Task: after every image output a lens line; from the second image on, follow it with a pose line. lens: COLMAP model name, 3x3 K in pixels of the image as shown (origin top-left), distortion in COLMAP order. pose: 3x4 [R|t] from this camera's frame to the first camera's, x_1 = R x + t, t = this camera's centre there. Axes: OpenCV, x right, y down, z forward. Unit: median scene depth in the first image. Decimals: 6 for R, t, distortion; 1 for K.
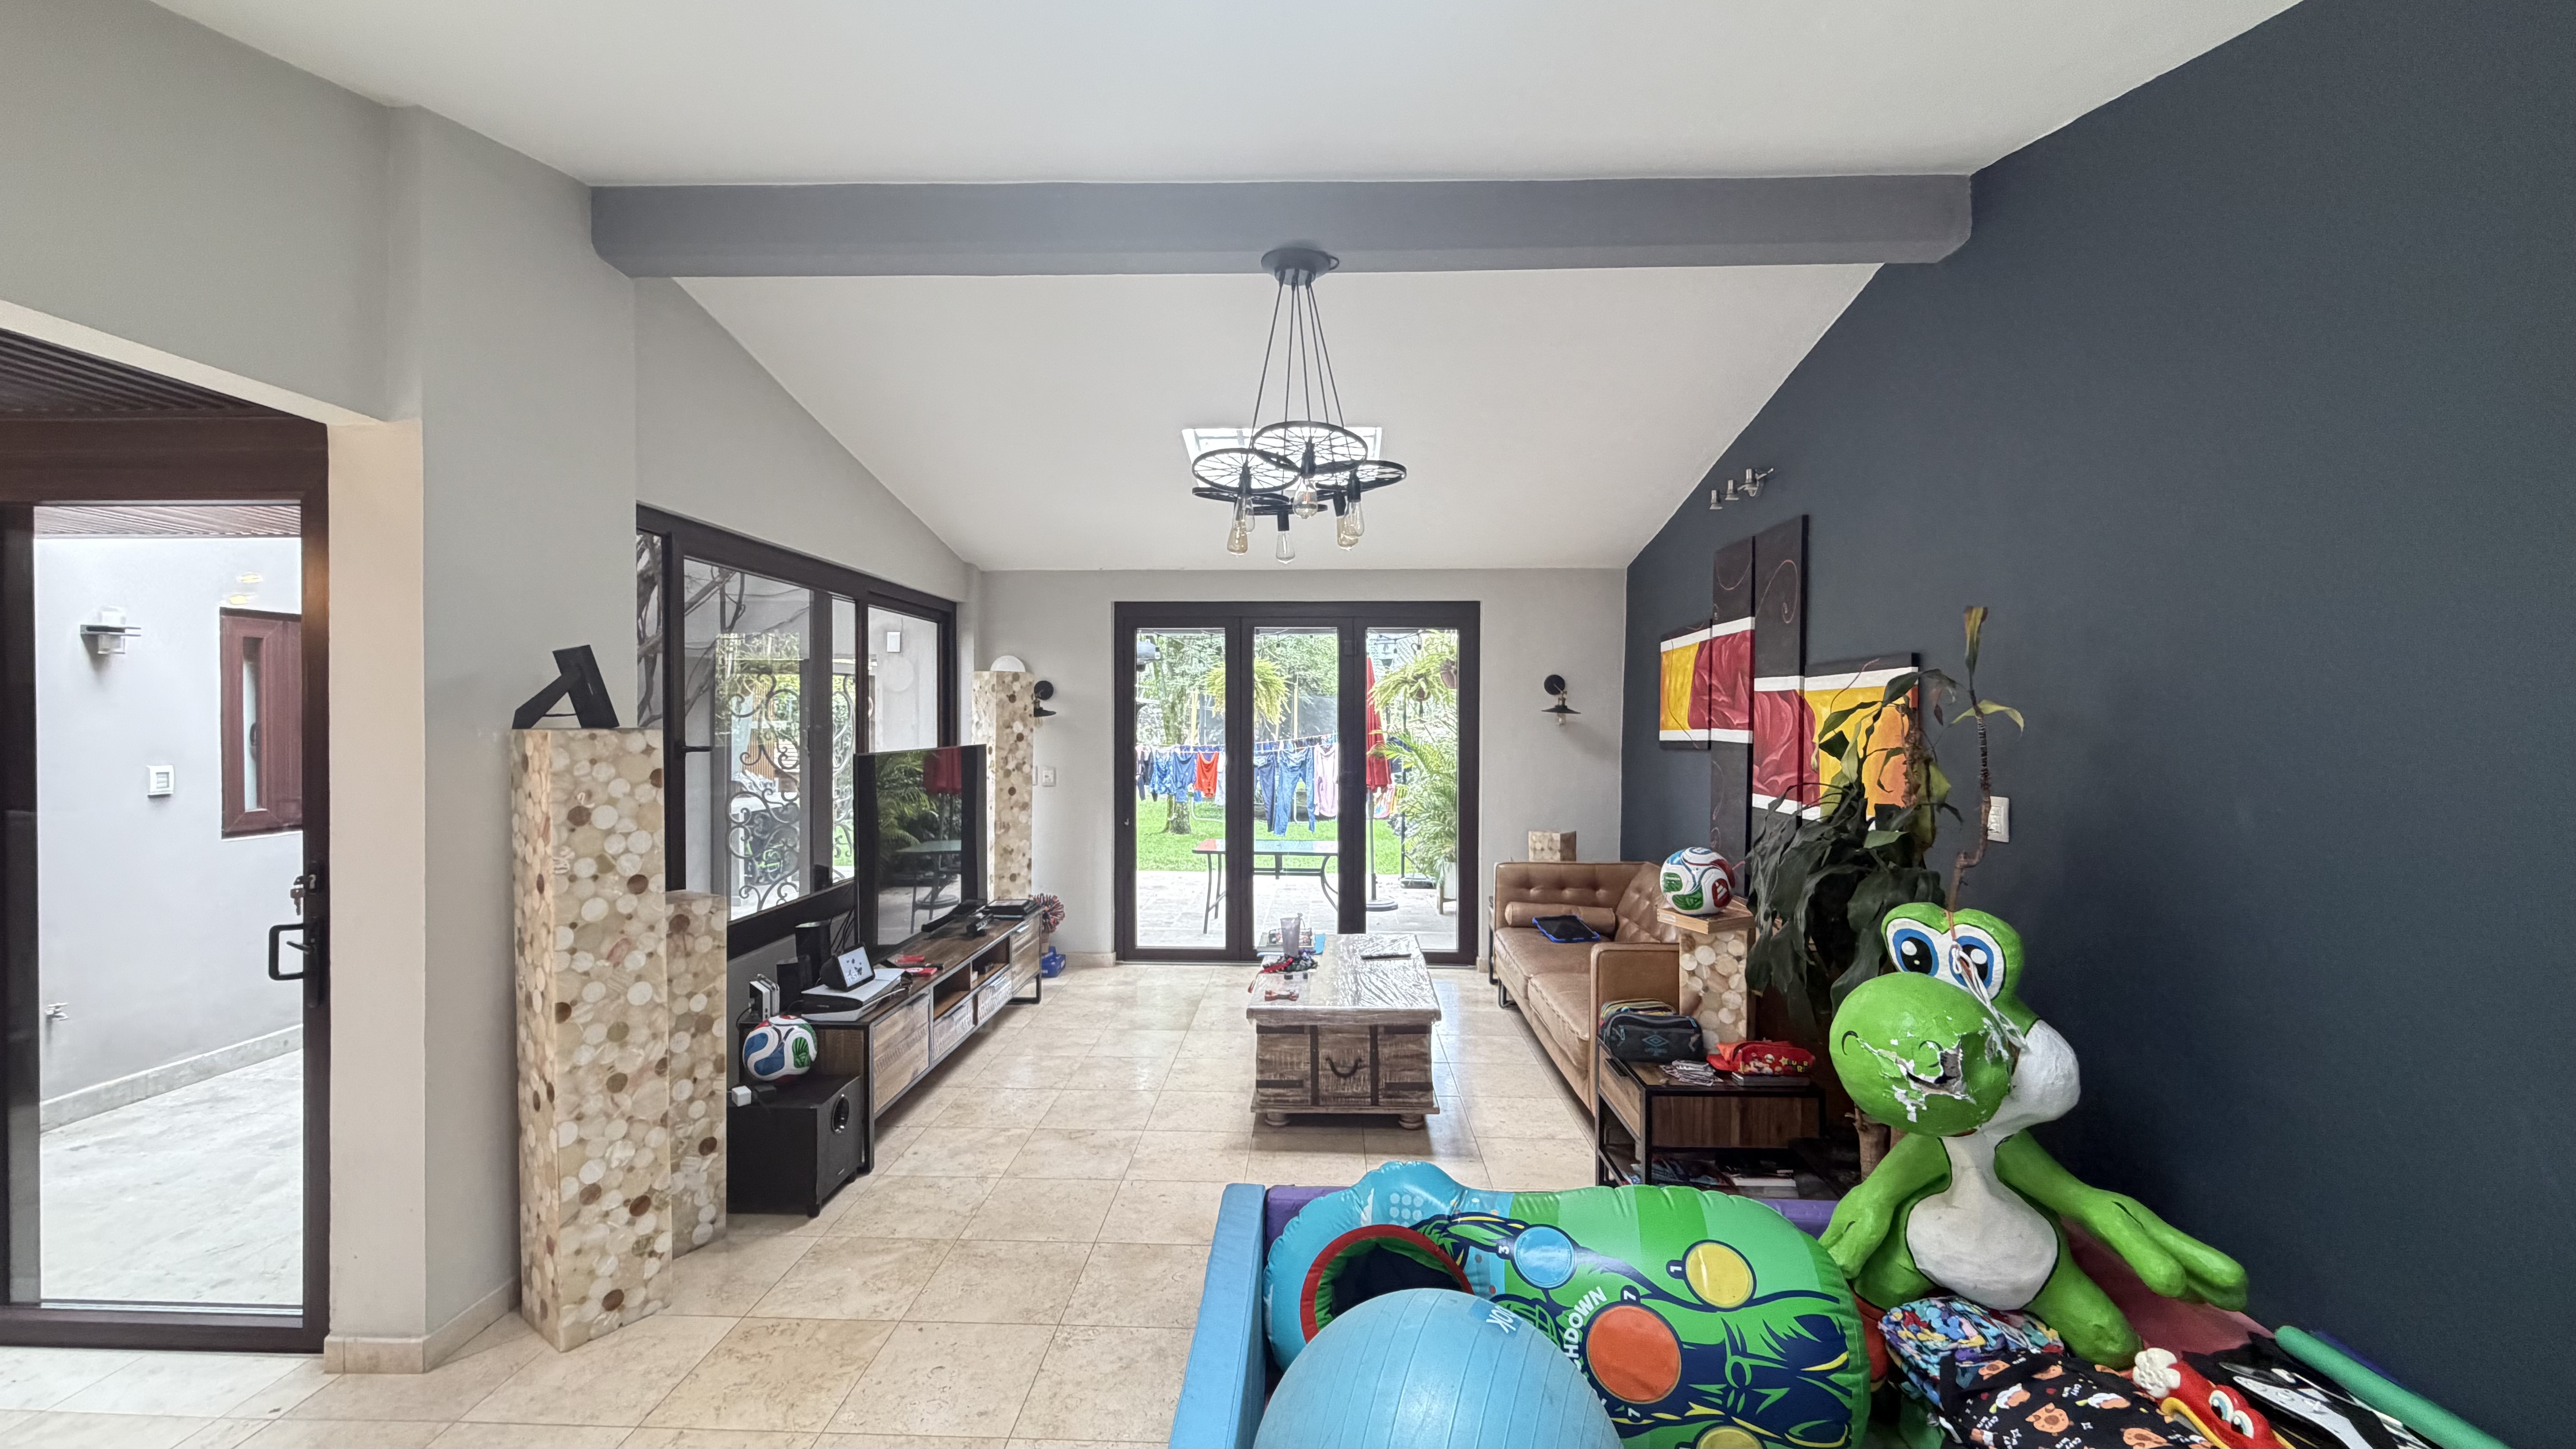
lens RADIAL K [[1024.5, 0, 1281.1], [0, 1024.5, 725.5], [0, 0, 1]] dist [0.001832, 0.000040]
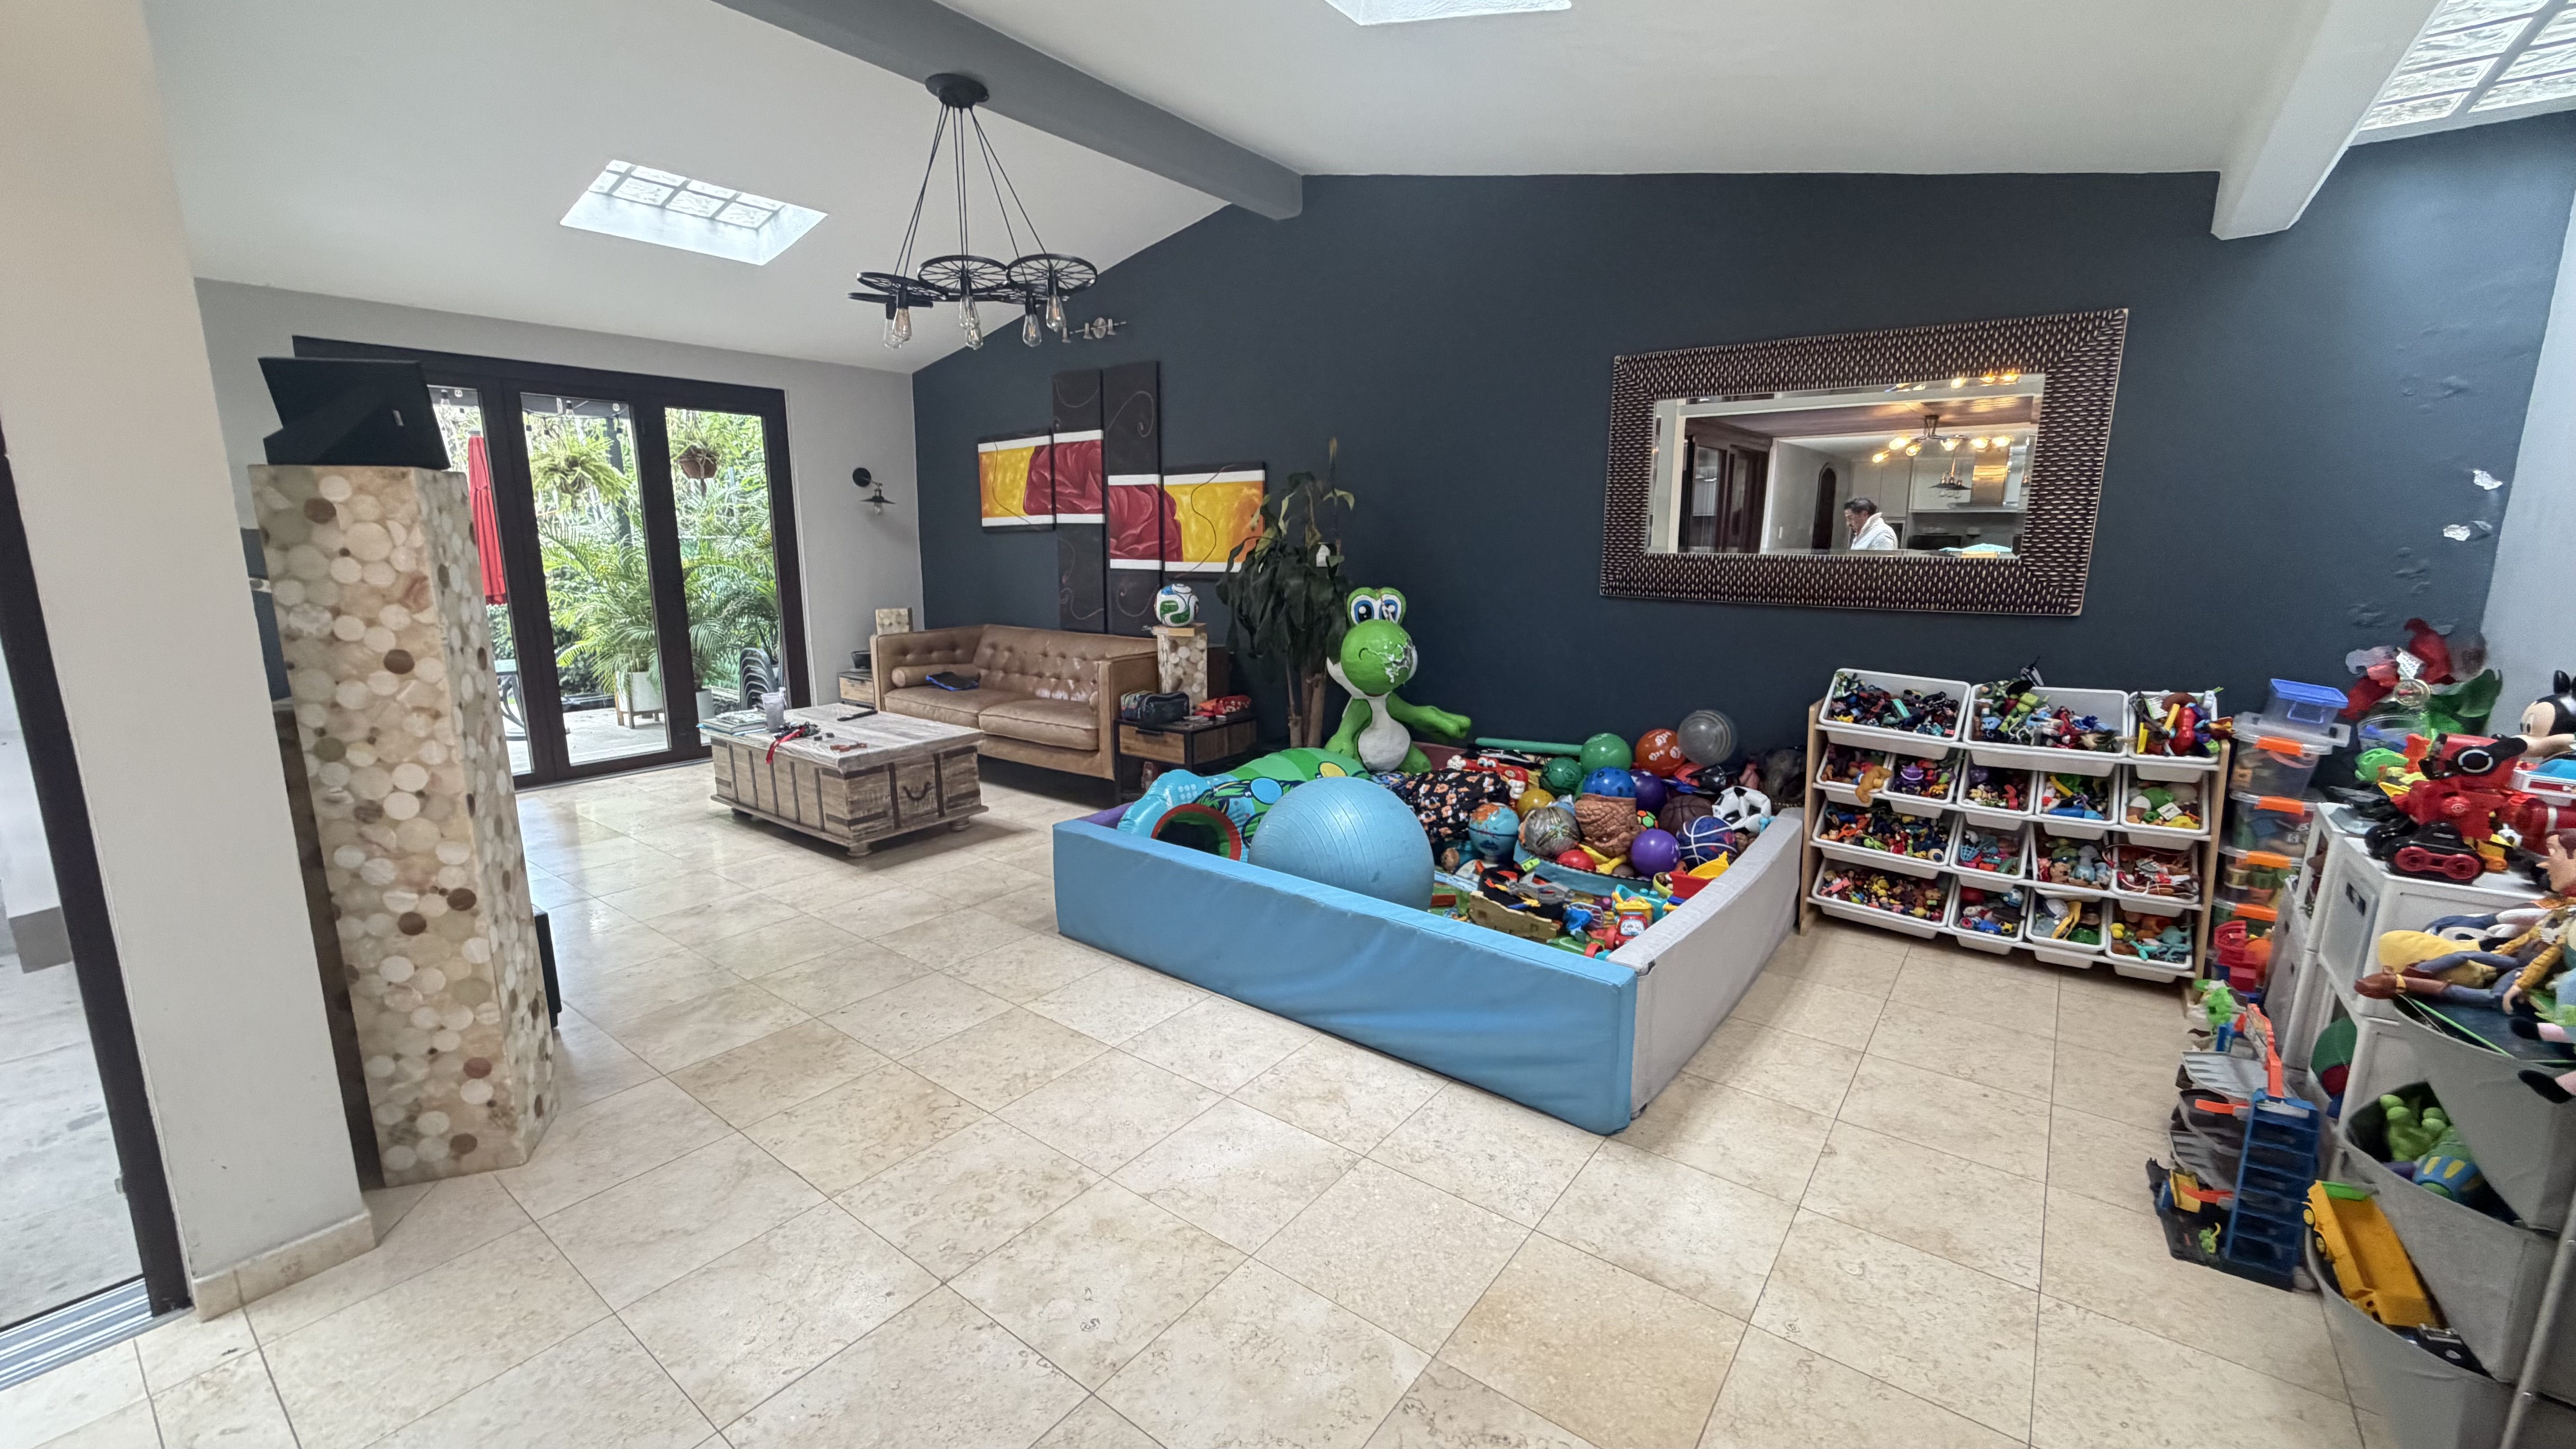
lens RADIAL K [[1024.5, 0, 1281.1], [0, 1024.5, 725.5], [0, 0, 1]] dist [0.001832, 0.000040]
pose [[0.577414, -0.152868, 0.802013, -0.645567], [0.007316, 0.983245, 0.182145, 0.040725], [-0.816419, -0.099306, 0.568858, -0.024546]]
